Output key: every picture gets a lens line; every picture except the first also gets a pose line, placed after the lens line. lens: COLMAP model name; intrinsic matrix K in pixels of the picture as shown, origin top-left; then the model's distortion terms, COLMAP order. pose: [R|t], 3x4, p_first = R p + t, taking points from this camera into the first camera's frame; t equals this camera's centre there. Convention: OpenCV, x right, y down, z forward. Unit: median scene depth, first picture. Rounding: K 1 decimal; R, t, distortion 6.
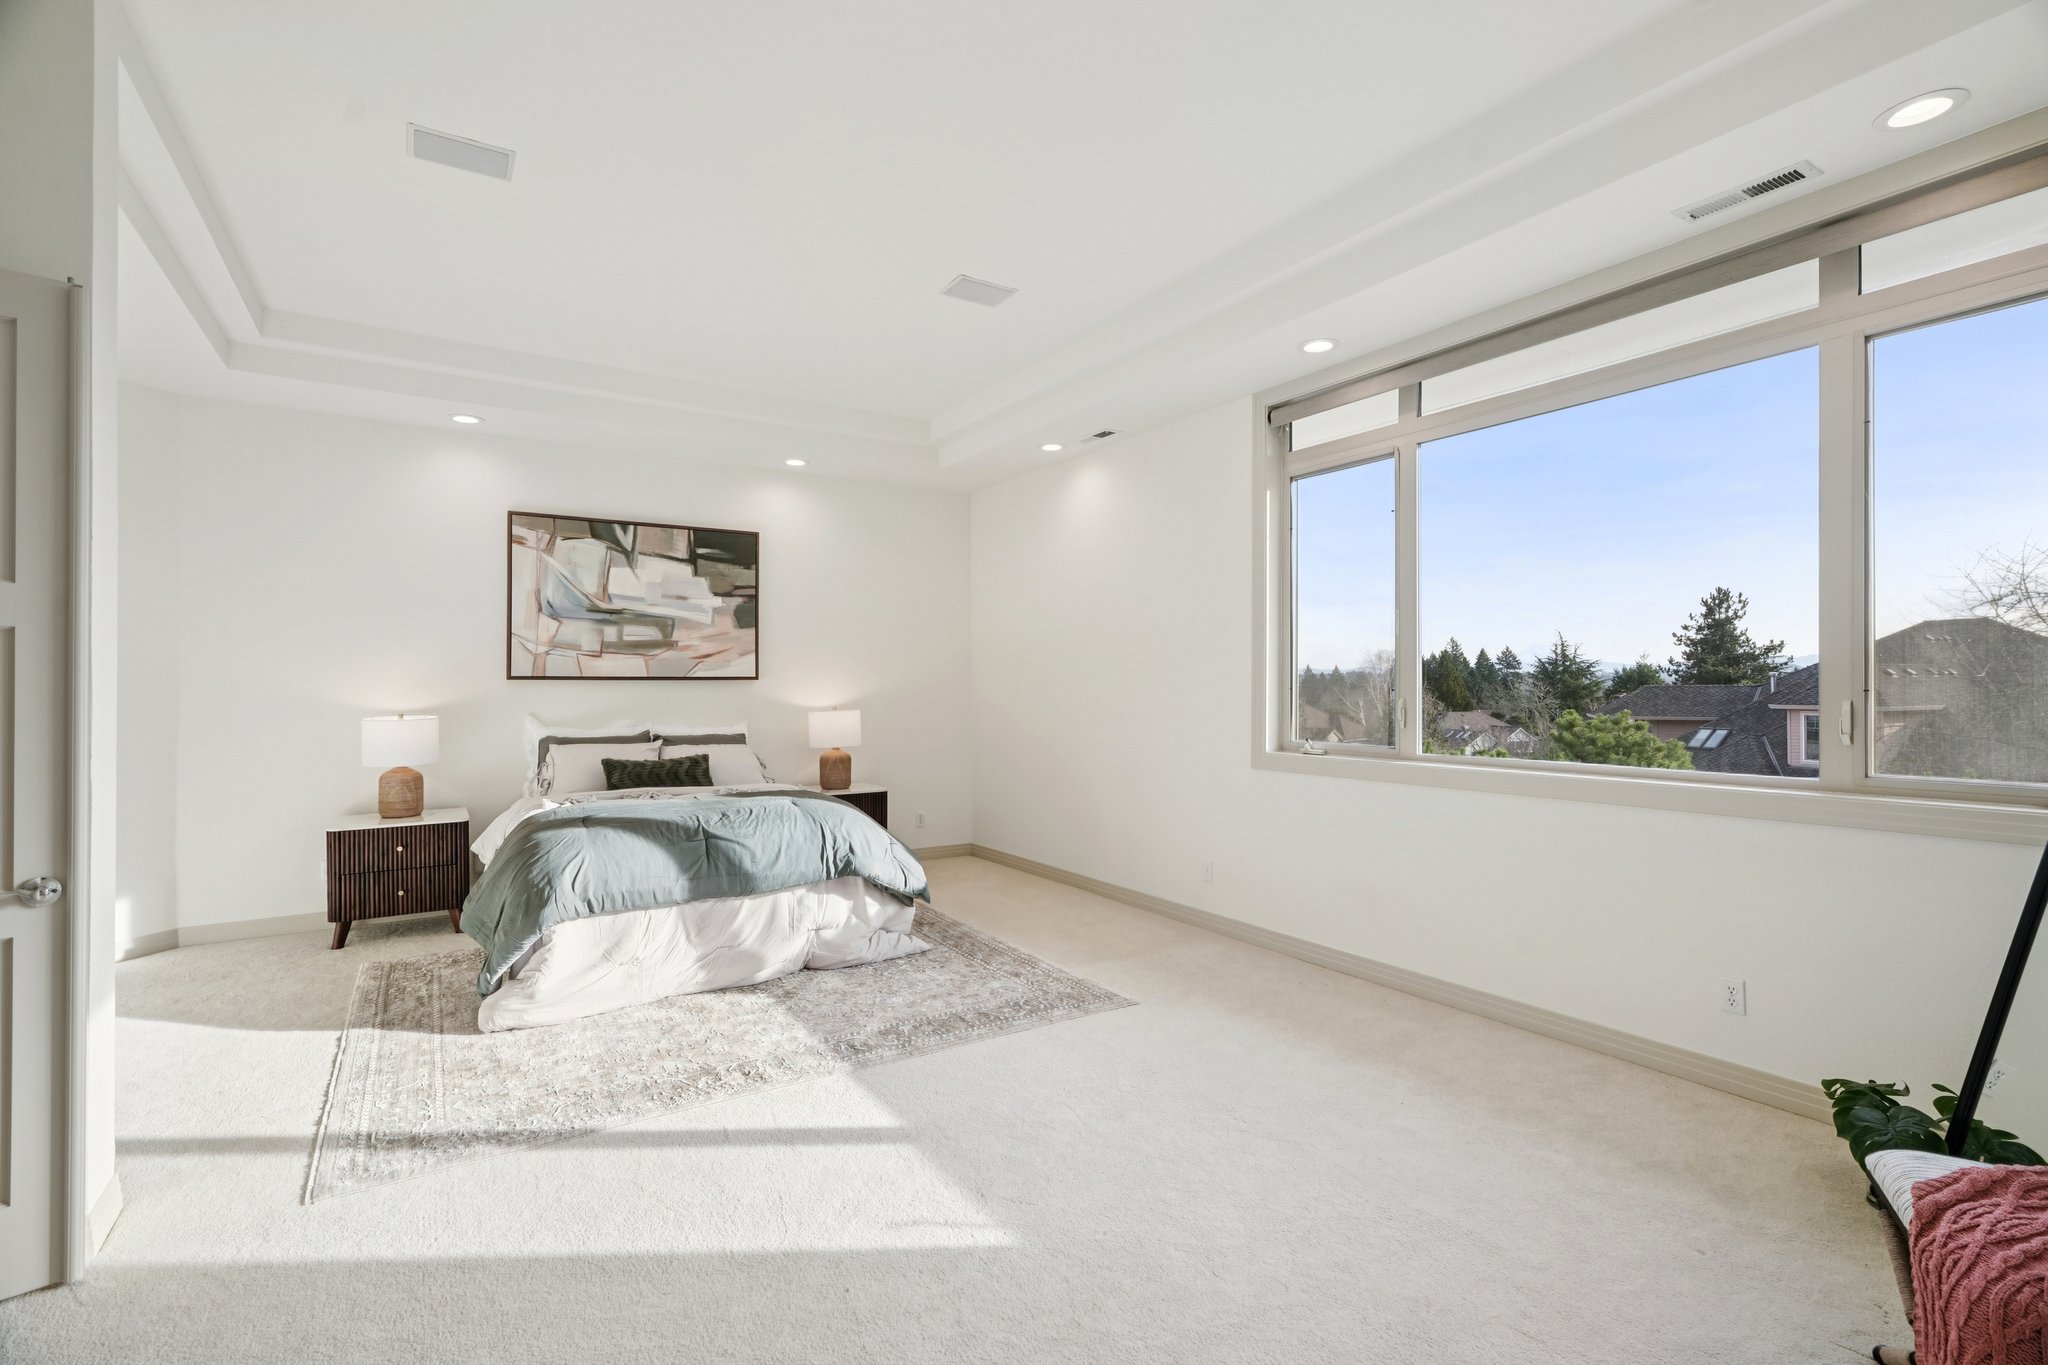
lens RADIAL K [[918.3, 0, 1019.8], [0, 918.3, 680.6], [0, 0, 1]] dist [-0.004105, 0.000744]
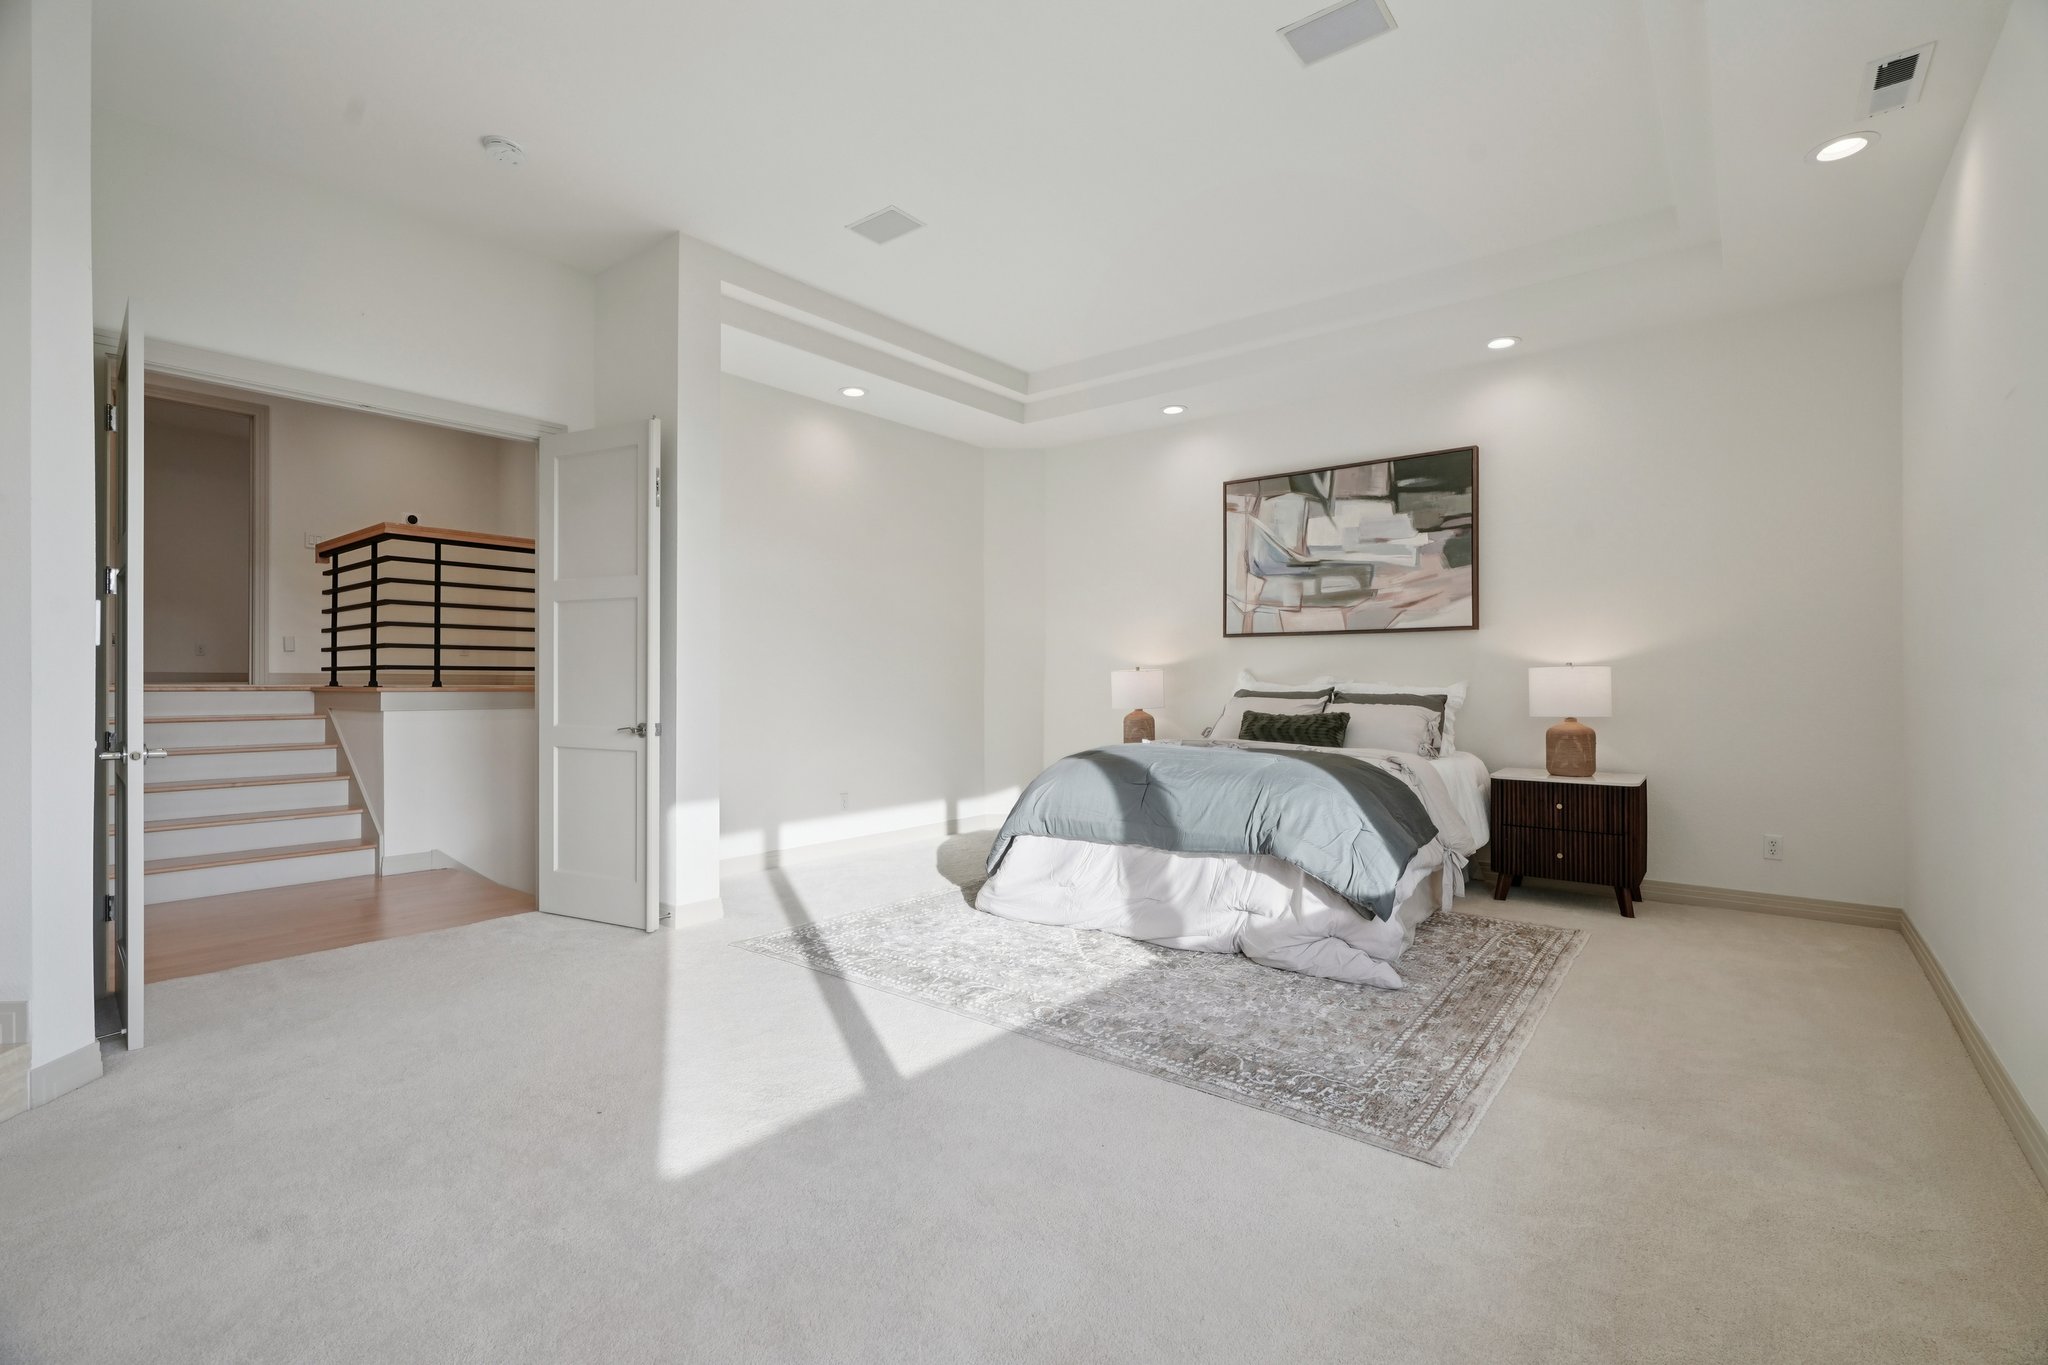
lens RADIAL K [[918.3, 0, 1019.8], [0, 918.3, 680.6], [0, 0, 1]] dist [-0.004105, 0.000744]
pose [[0.326483, 0.005331, -0.945188, 0.383838], [0.005851, 0.999954, 0.007661, 0.039598], [0.945185, -0.008031, 0.326436, 0.402832]]
